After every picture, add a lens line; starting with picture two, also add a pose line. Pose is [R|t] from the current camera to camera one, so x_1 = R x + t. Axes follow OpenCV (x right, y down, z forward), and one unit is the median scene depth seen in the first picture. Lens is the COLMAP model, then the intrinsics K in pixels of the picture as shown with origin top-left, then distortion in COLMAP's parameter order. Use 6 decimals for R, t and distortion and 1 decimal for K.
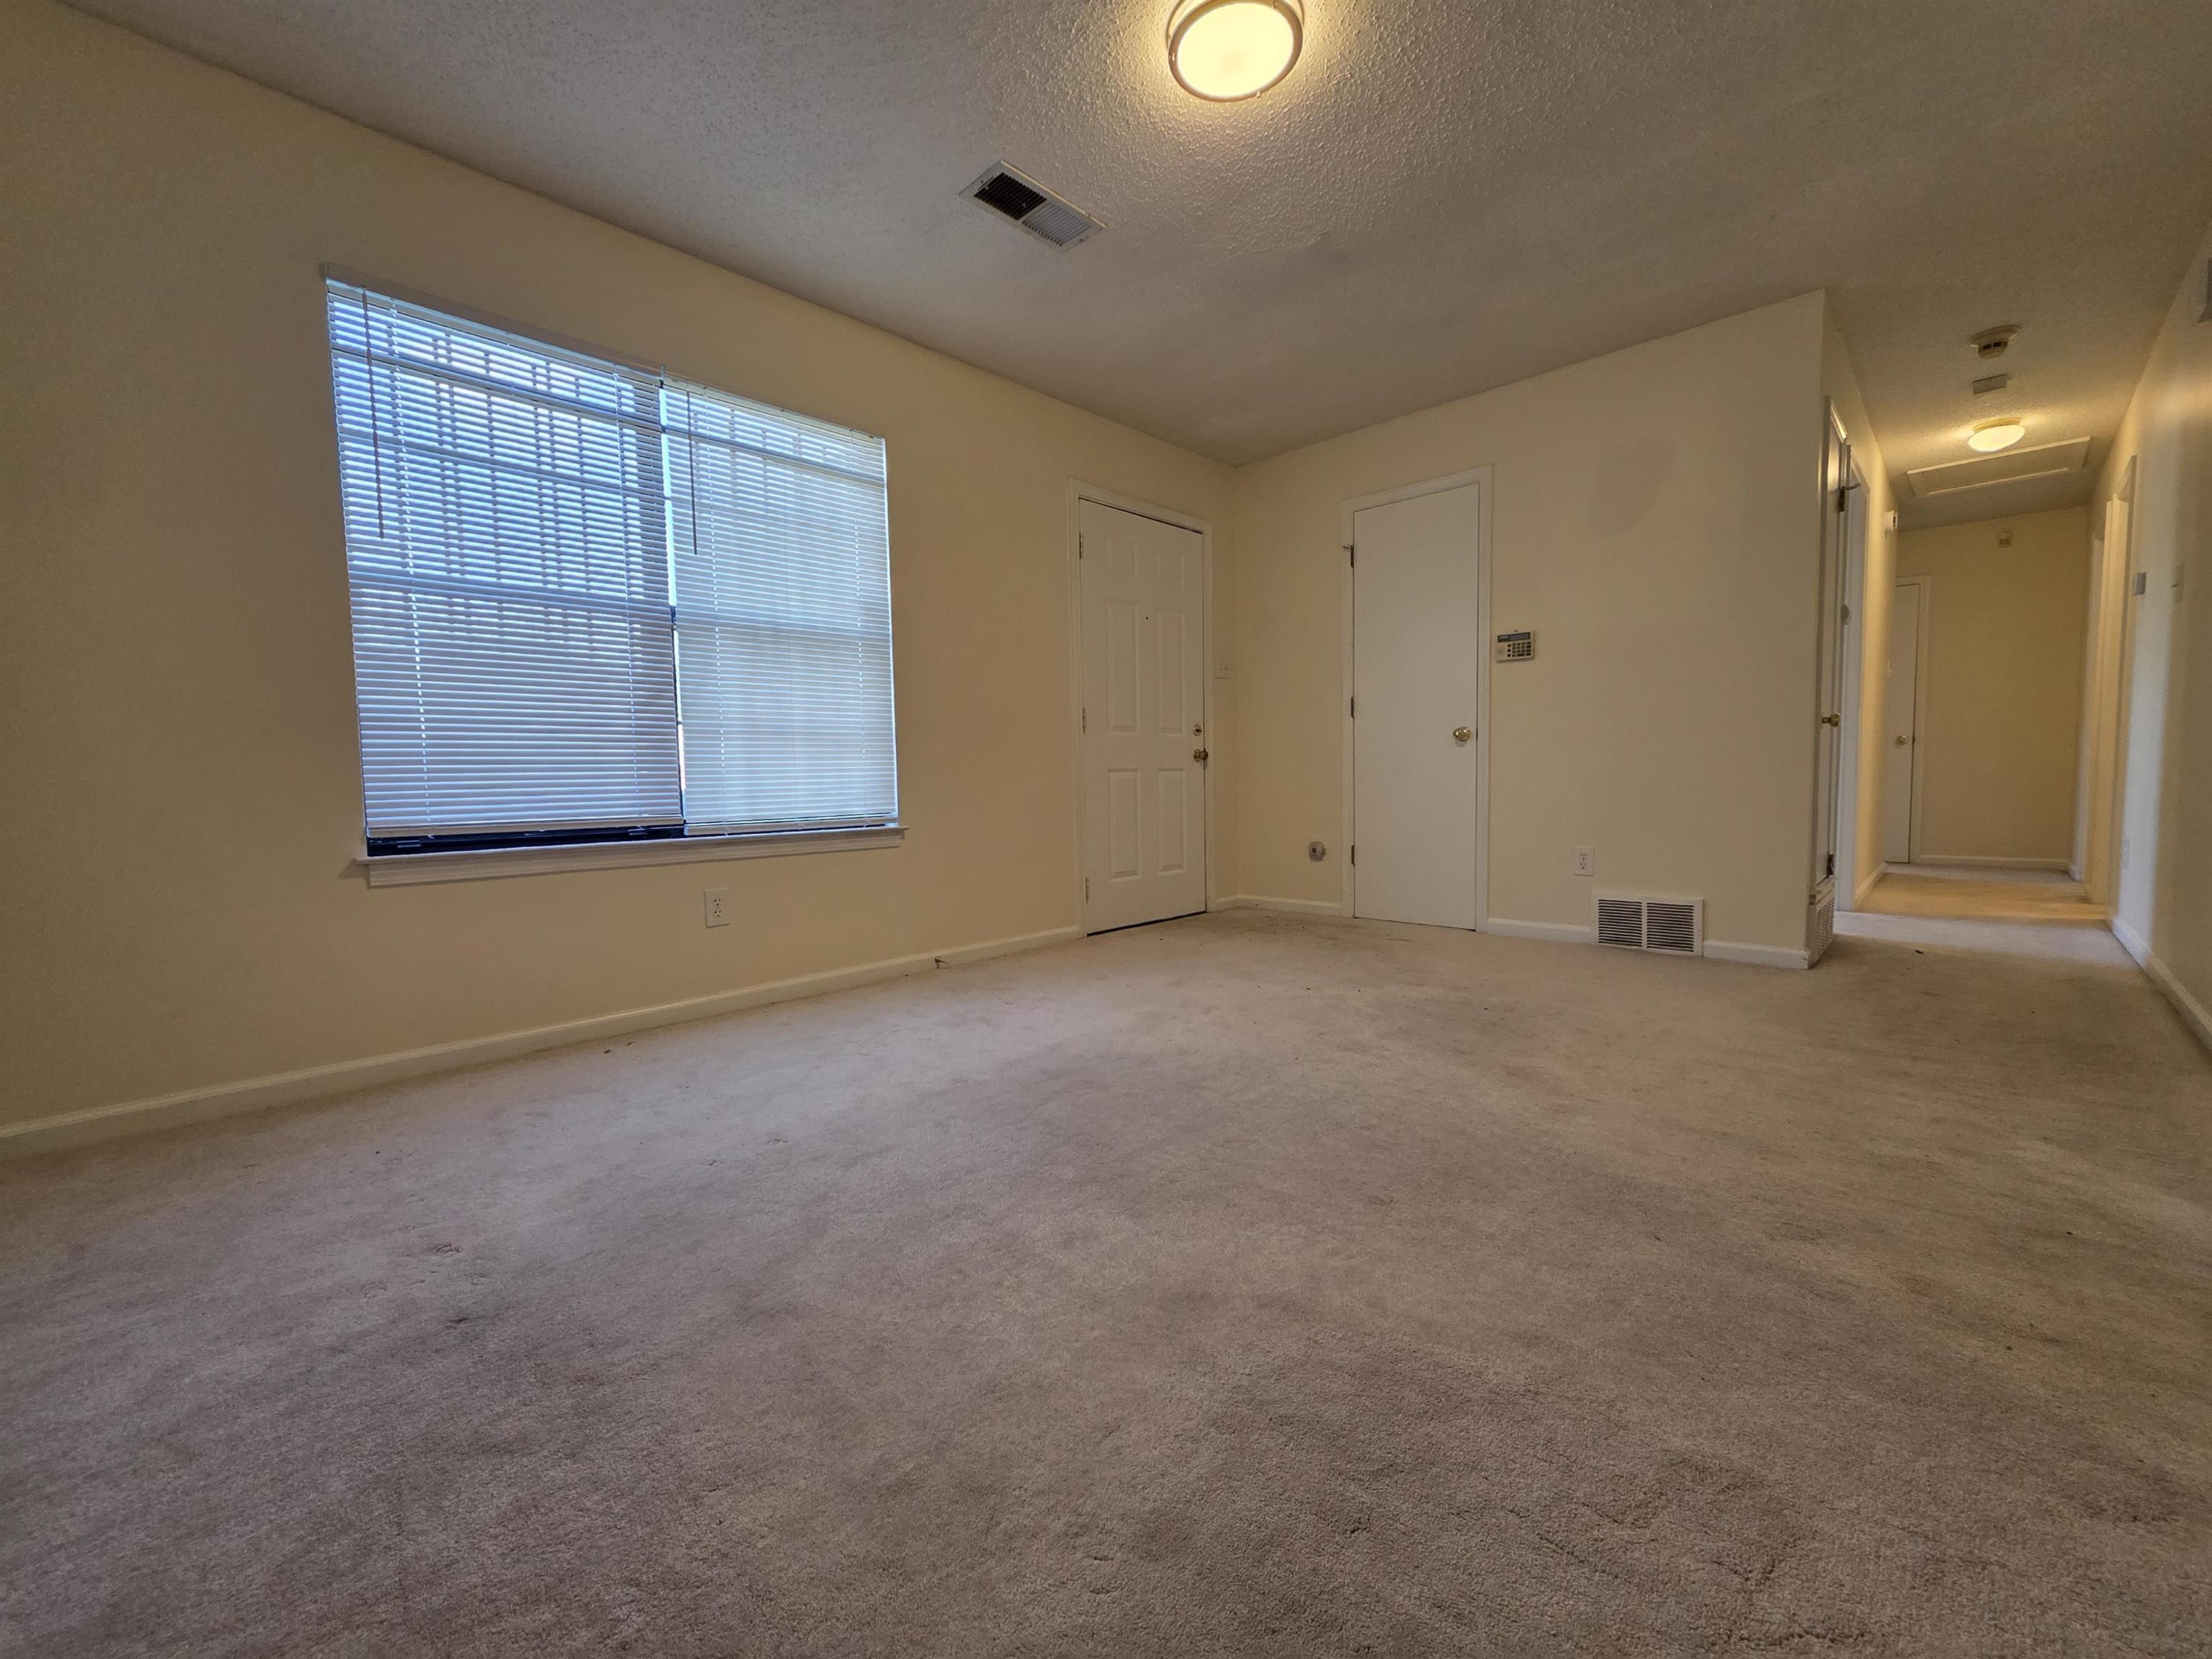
lens RADIAL K [[889.0, 0, 1099.3], [0, 889.0, 840.5], [0, 0, 1]] dist [0.000264, 0.000452]
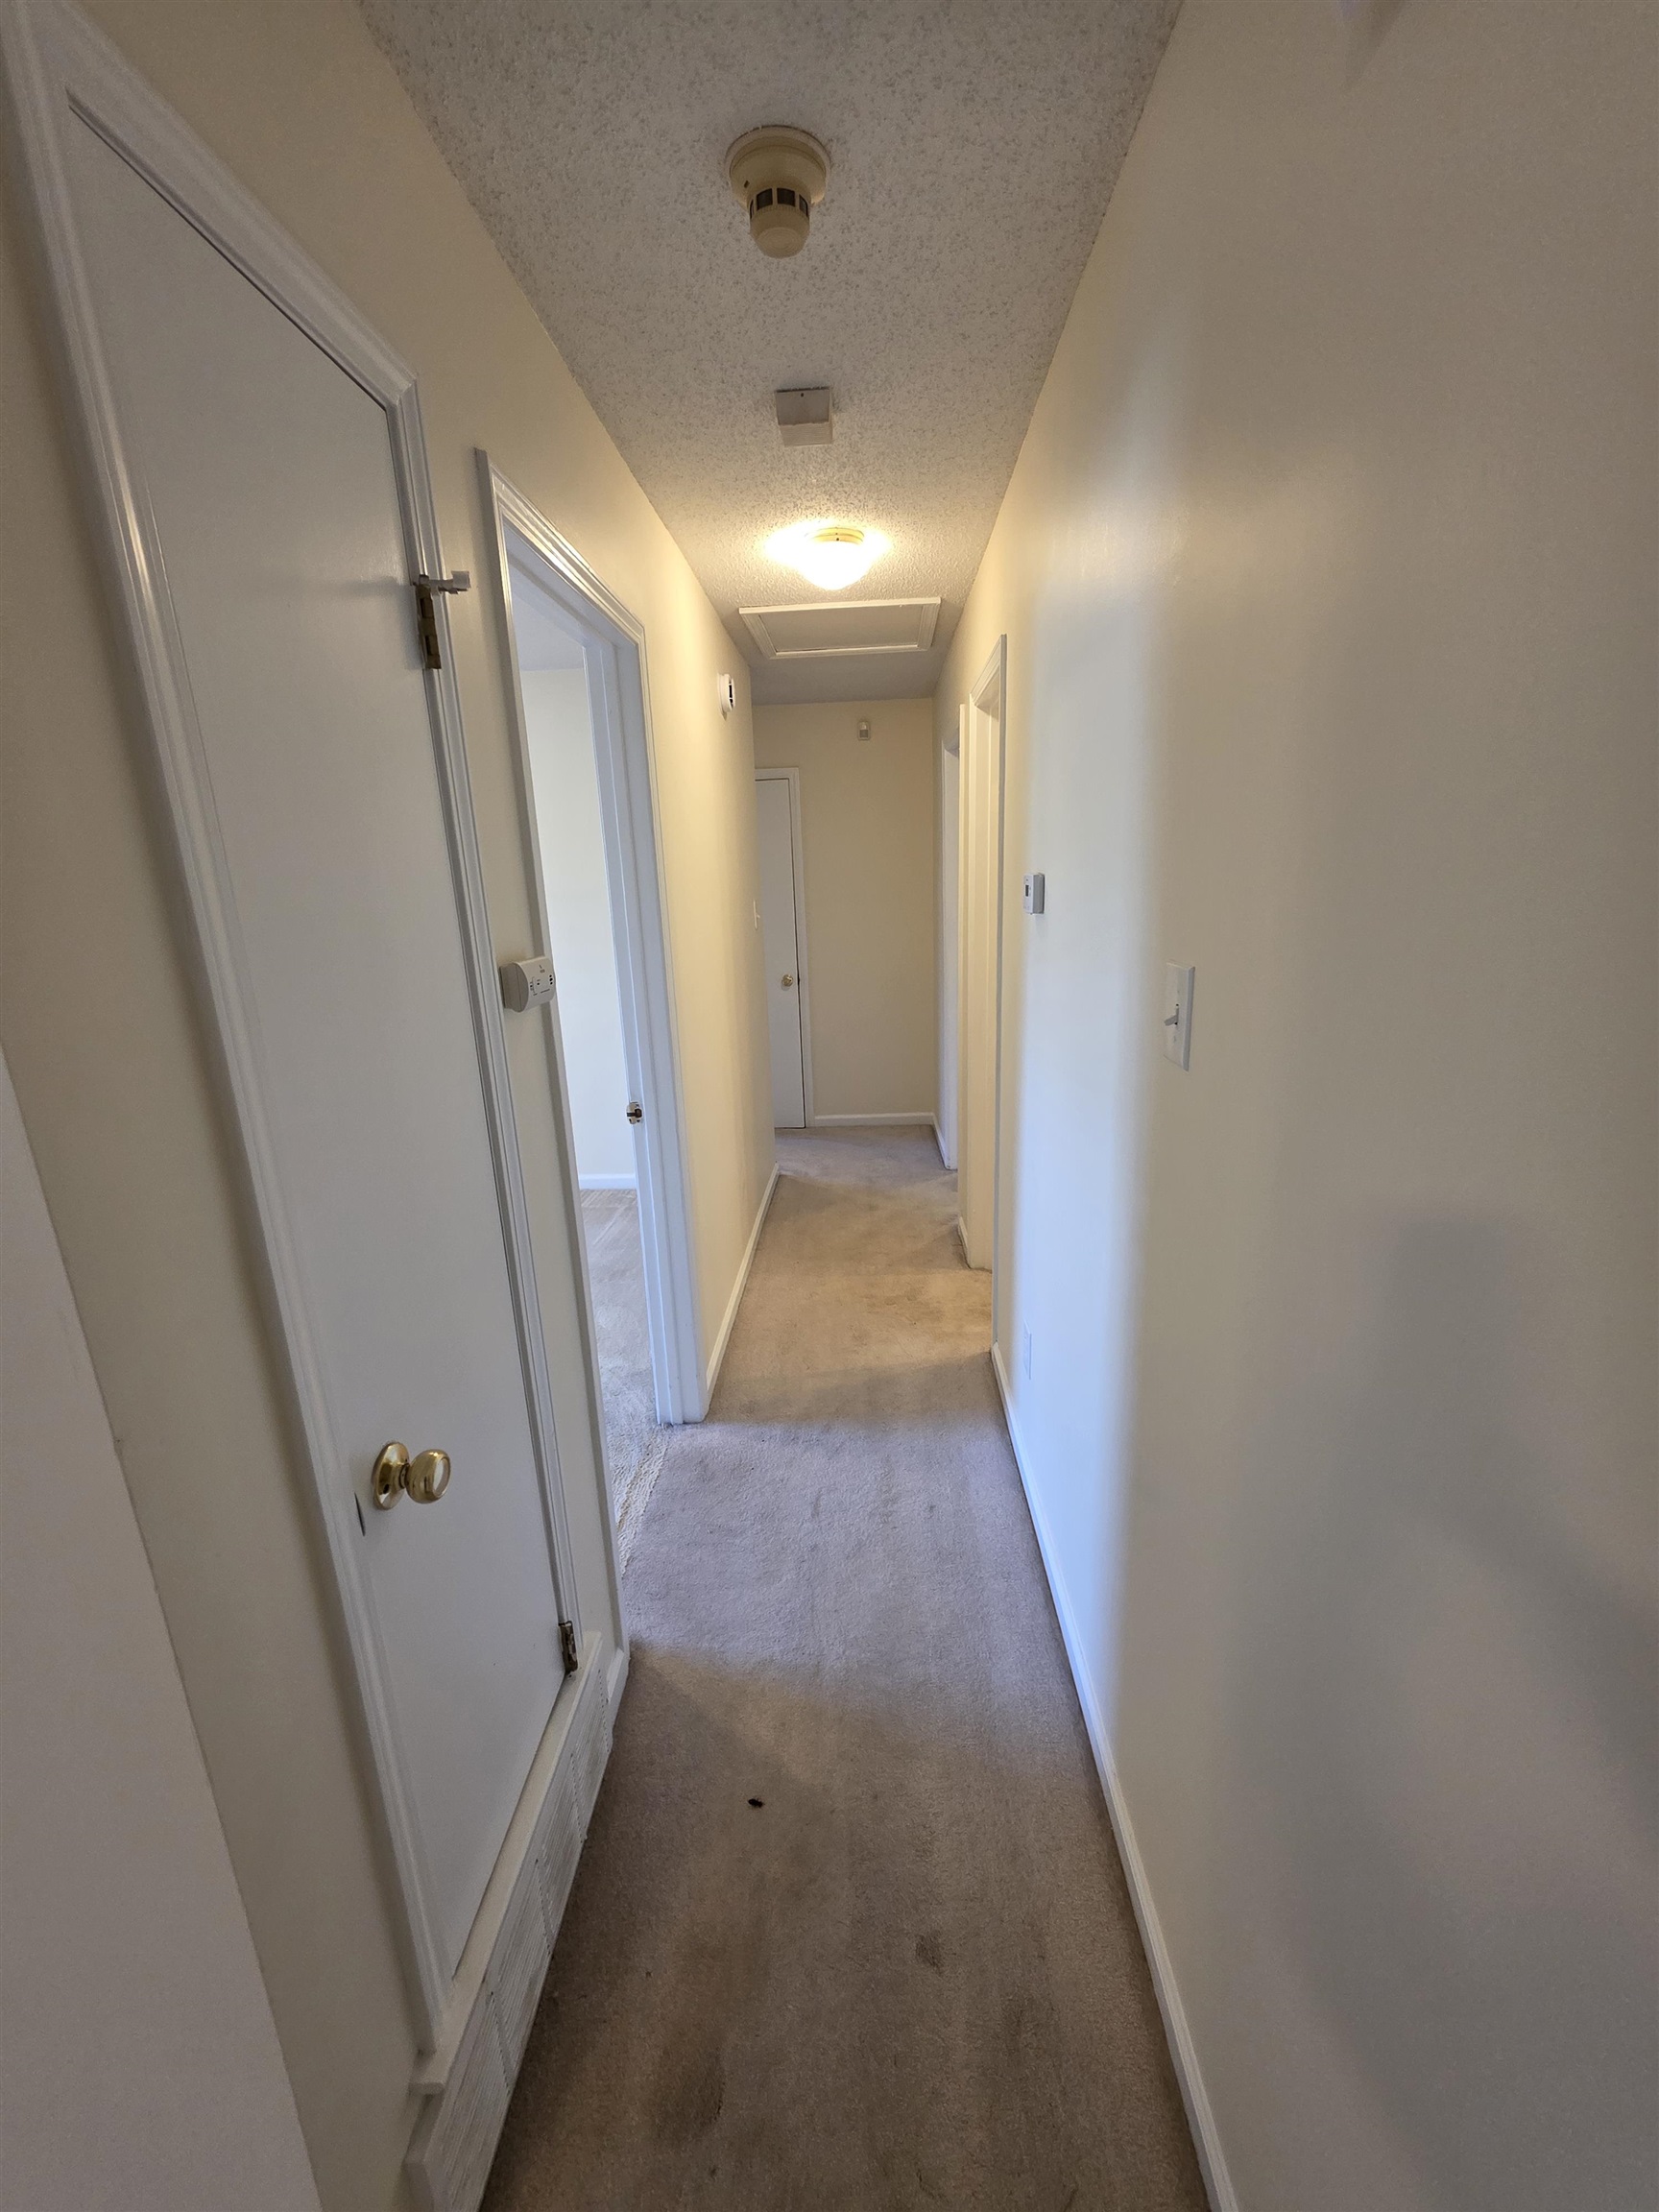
lens RADIAL K [[889.0, 0, 828.4], [0, 889.0, 1102.6], [0, 0, 1]] dist [0.000264, 0.000452]
pose [[0.742317, -0.173099, 0.647304, 0.584081], [0.067313, 0.980433, 0.184989, -0.223268], [-0.666660, -0.093749, 0.739443, 0.556682]]
